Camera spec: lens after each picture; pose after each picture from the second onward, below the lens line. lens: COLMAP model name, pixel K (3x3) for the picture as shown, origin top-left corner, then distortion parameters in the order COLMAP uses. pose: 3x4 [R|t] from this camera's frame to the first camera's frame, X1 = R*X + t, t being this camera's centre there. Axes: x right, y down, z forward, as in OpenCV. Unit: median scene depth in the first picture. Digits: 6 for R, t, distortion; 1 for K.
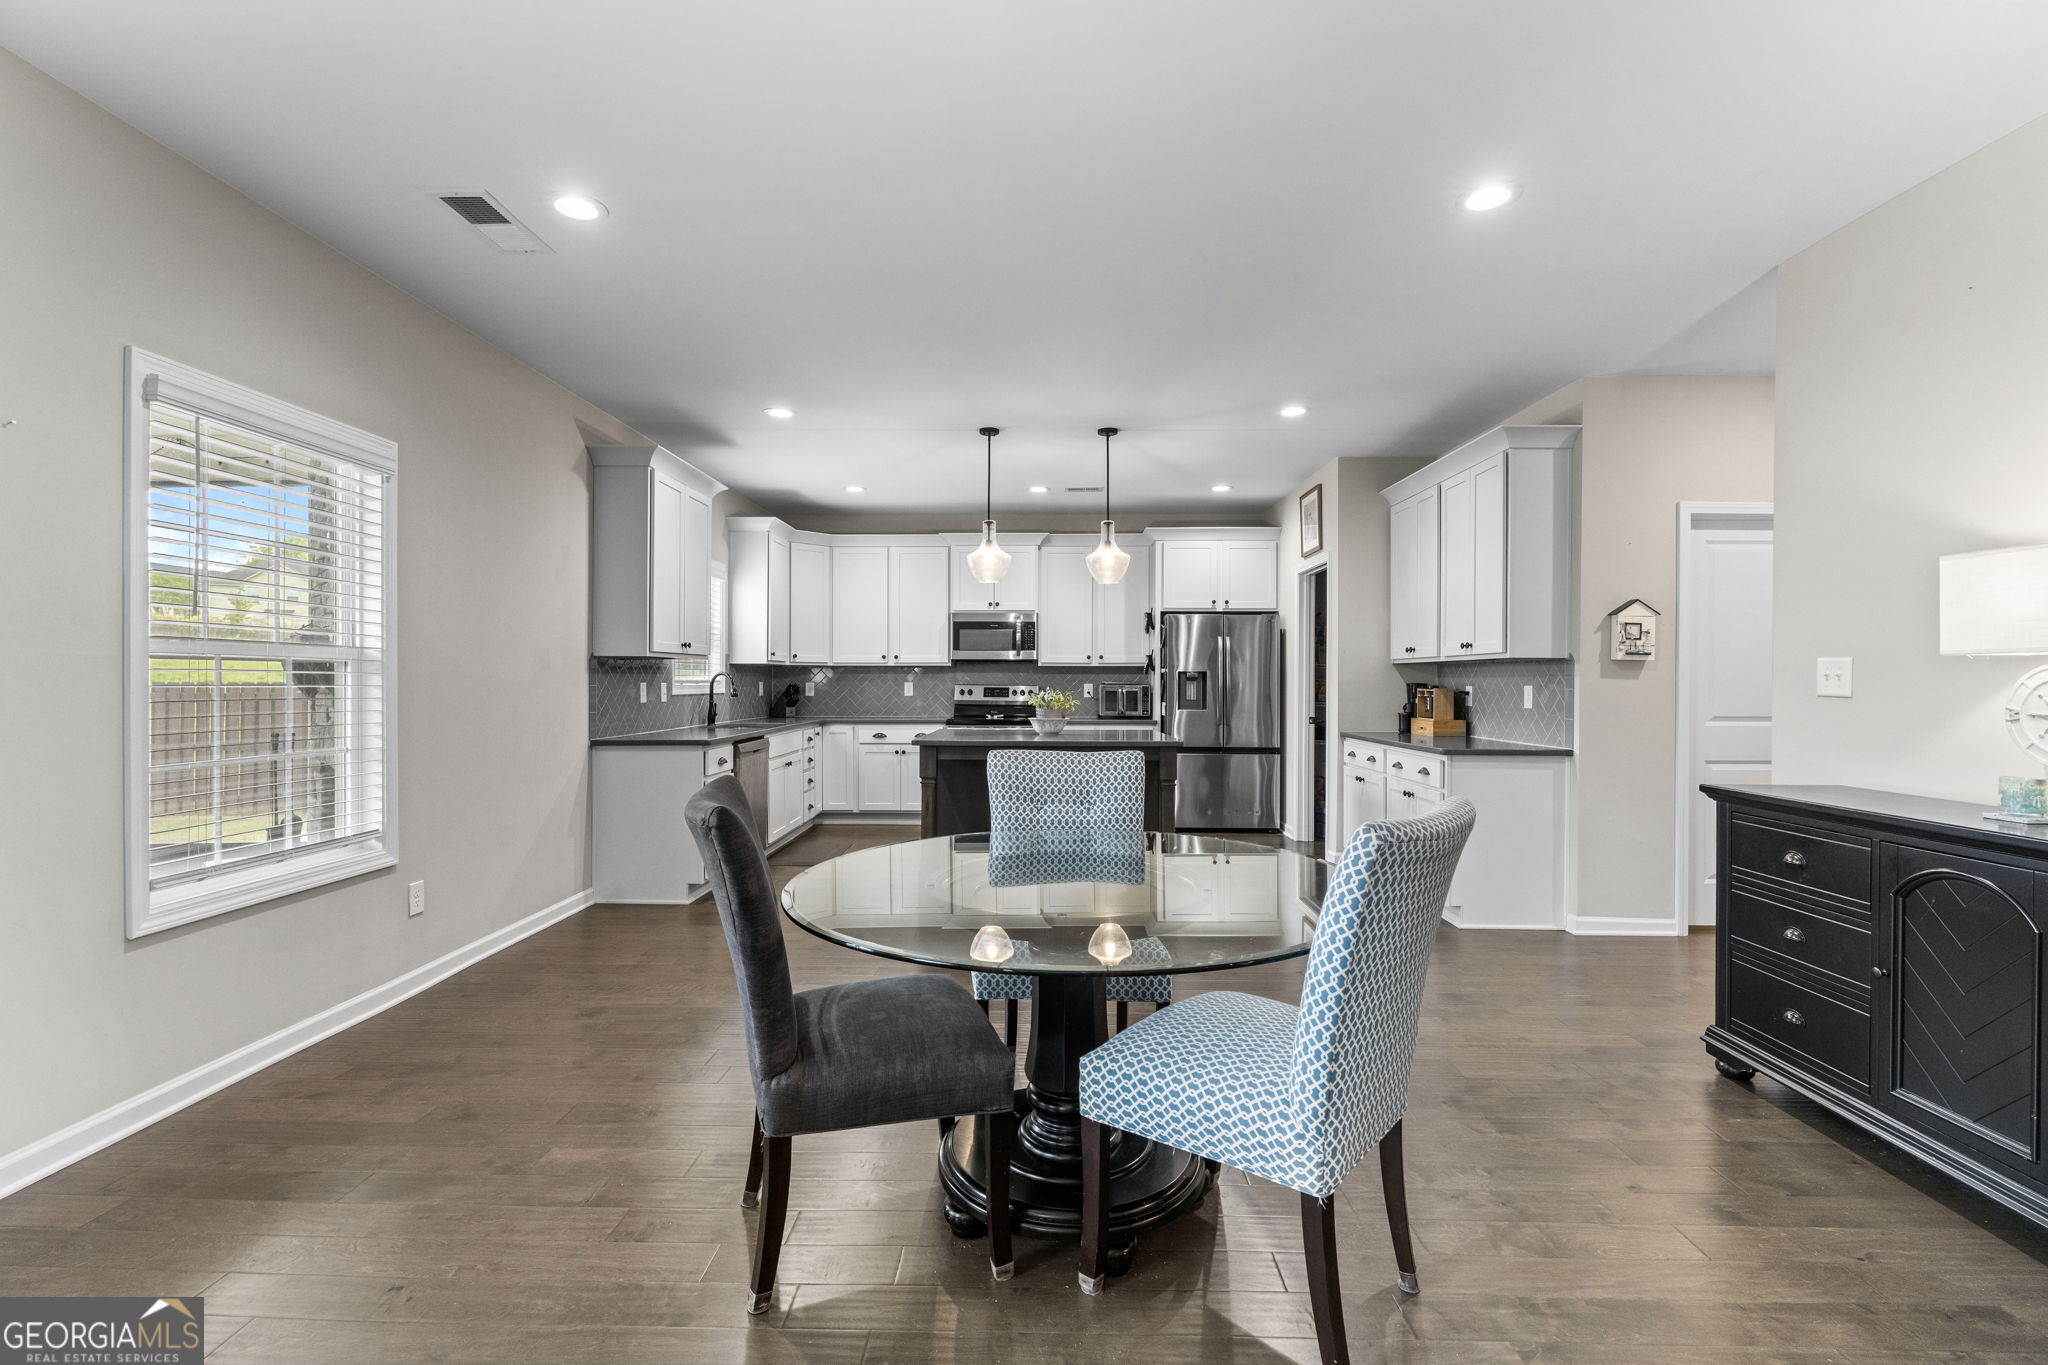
lens RADIAL K [[902.4, 0, 1021.1], [0, 902.4, 685.5], [0, 0, 1]] dist [-0.006360, 0.002252]
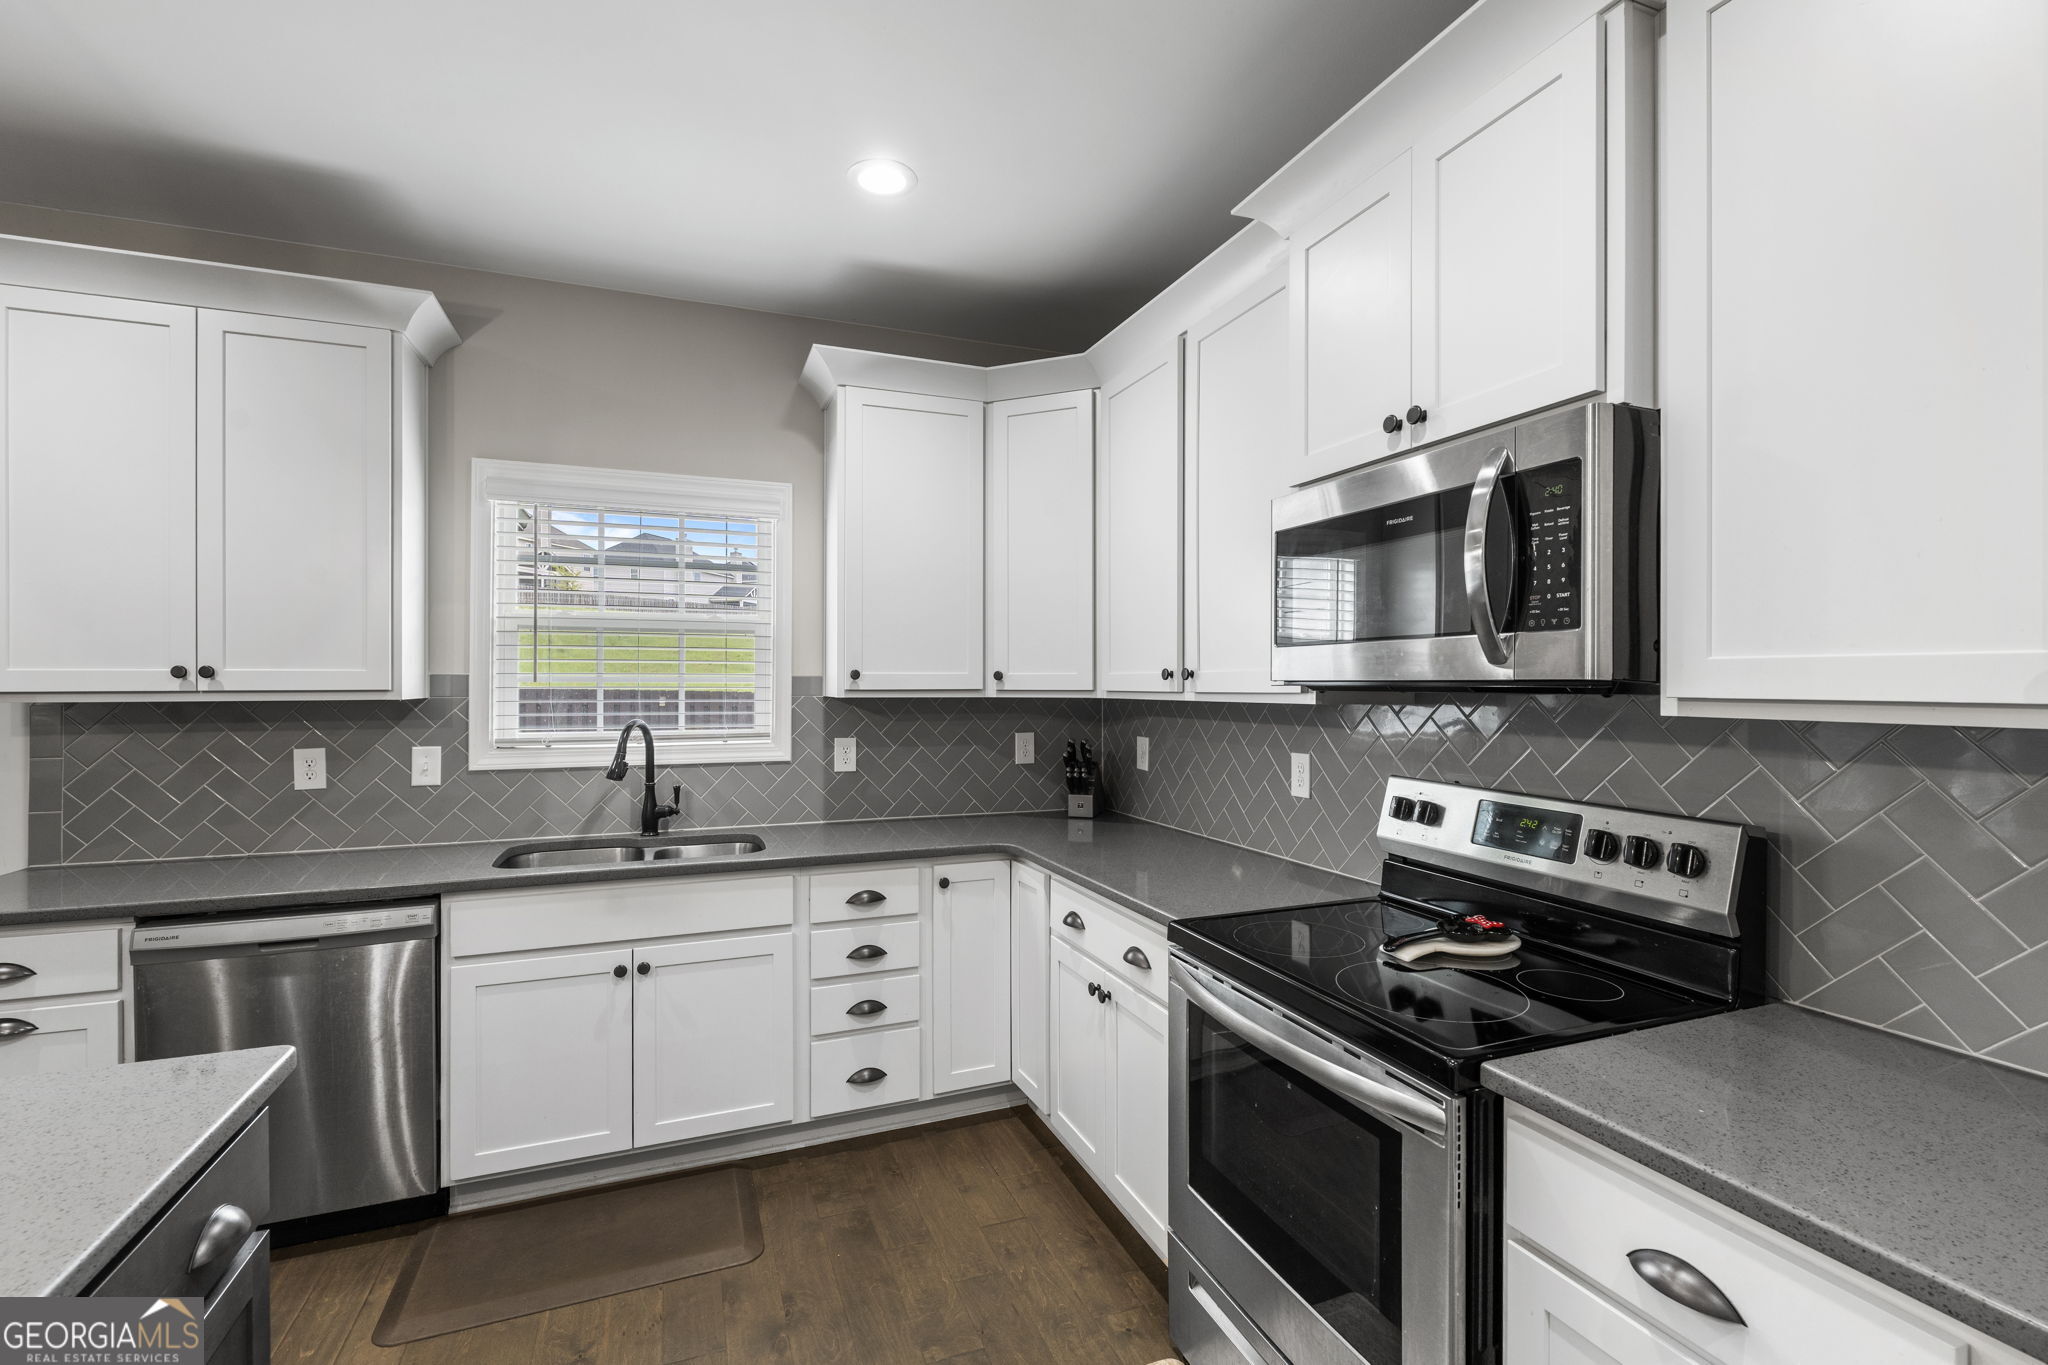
lens RADIAL K [[902.4, 0, 1021.1], [0, 902.4, 685.4], [0, 0, 1]] dist [-0.006360, 0.002252]
pose [[0.392818, -0.000699, -0.919616, 0.131688], [-0.005000, 0.999983, -0.002895, -0.027395], [0.919603, 0.005735, 0.392808, 0.856265]]
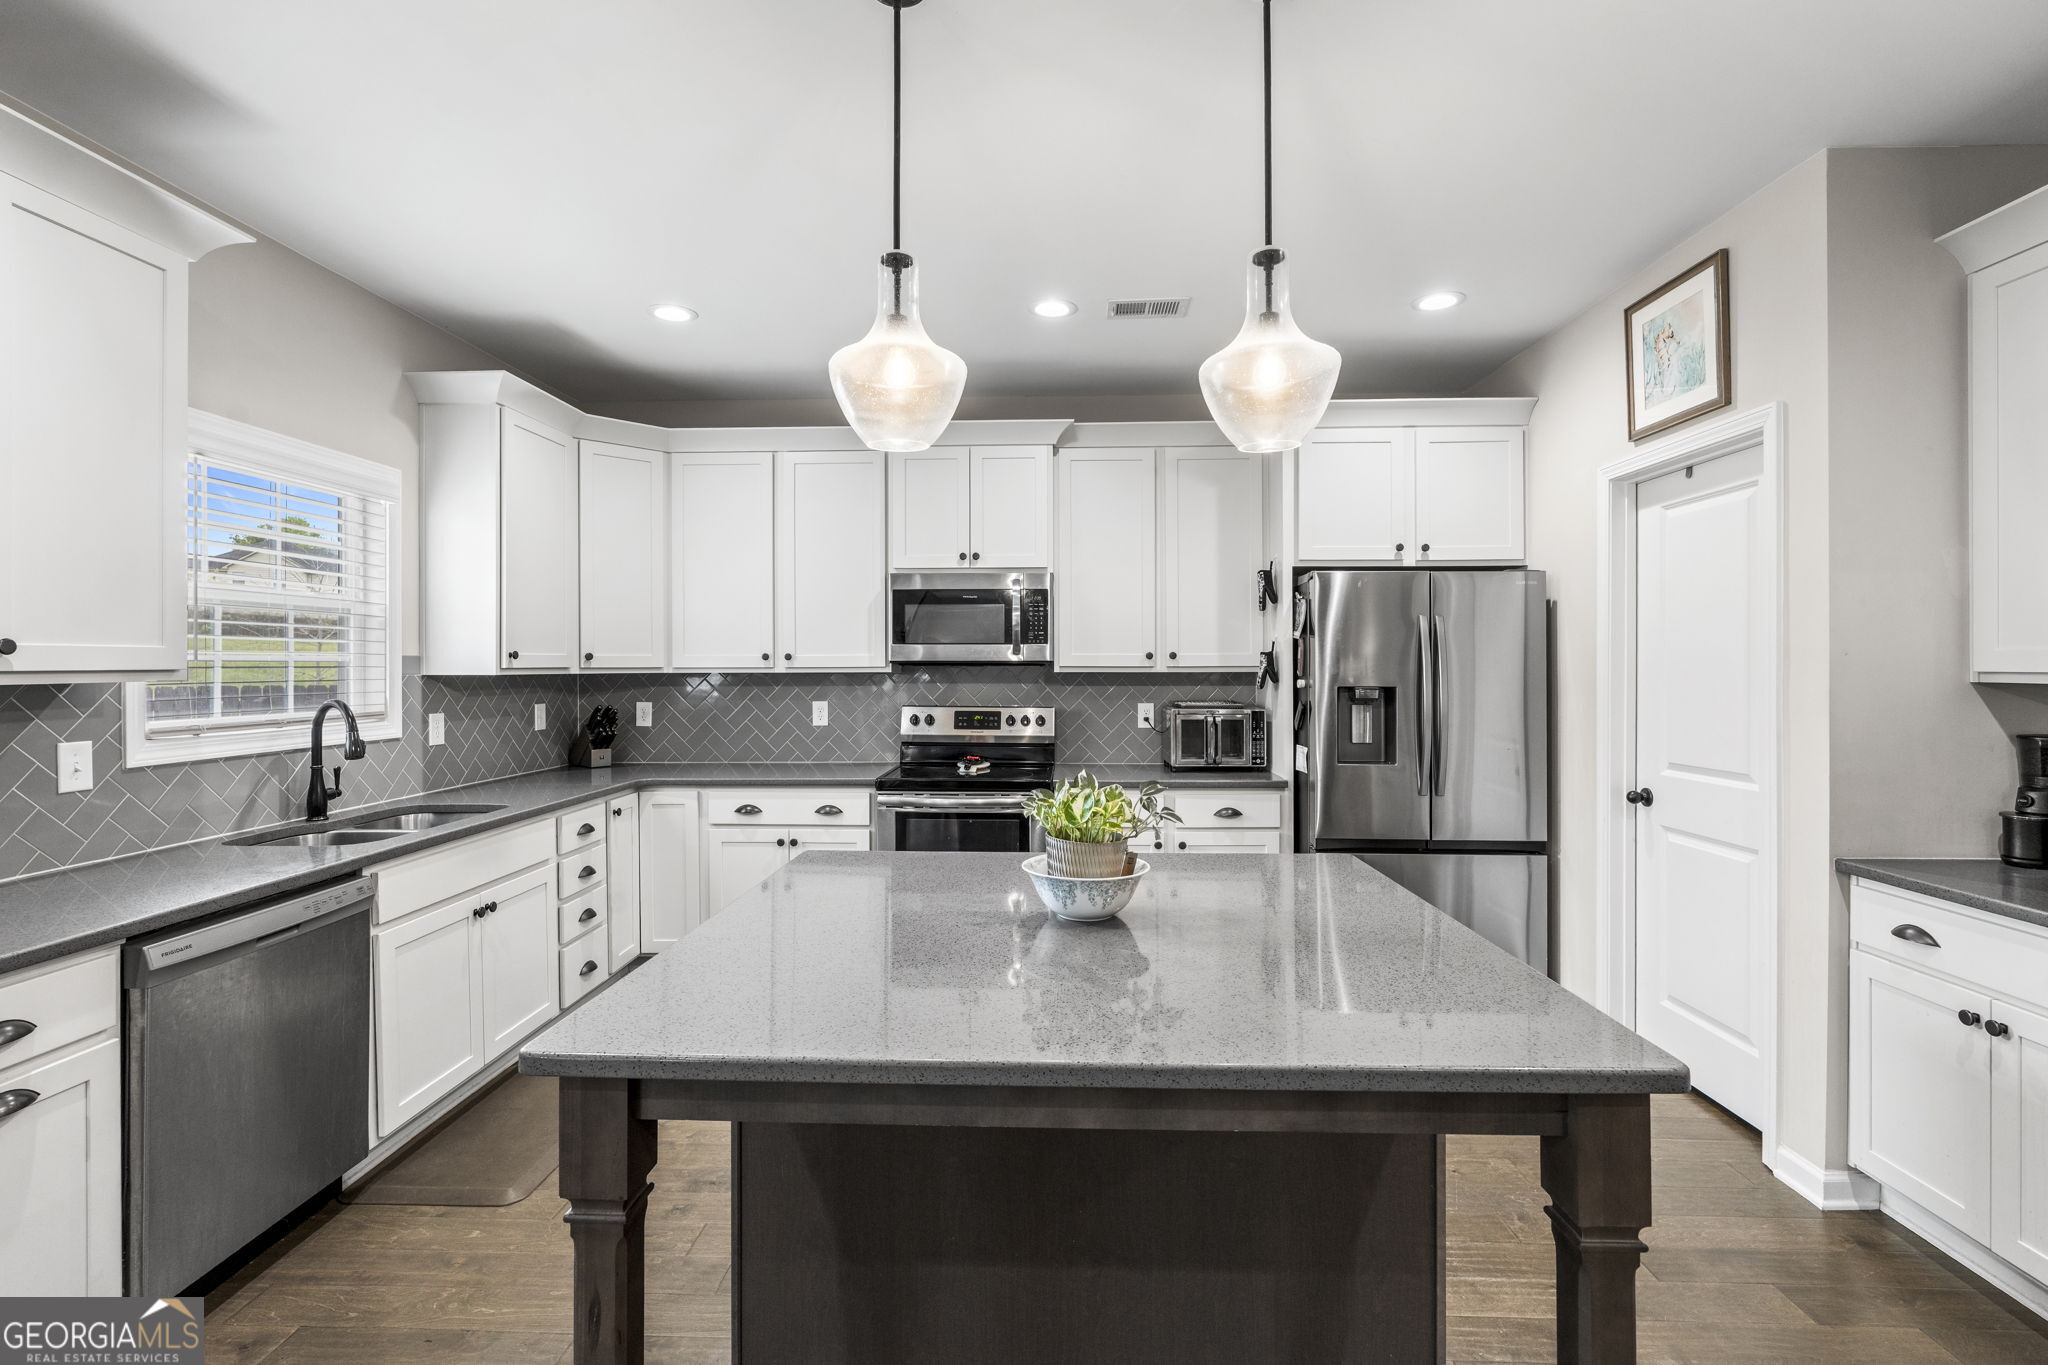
lens RADIAL K [[902.4, 0, 1026.6], [0, 902.4, 668.3], [0, 0, 1]] dist [-0.006360, 0.002252]
pose [[0.999937, -0.003984, -0.010530, 0.008625], [0.003978, 0.999992, -0.000645, -0.024716], [0.010533, 0.000603, 0.999944, 0.484235]]
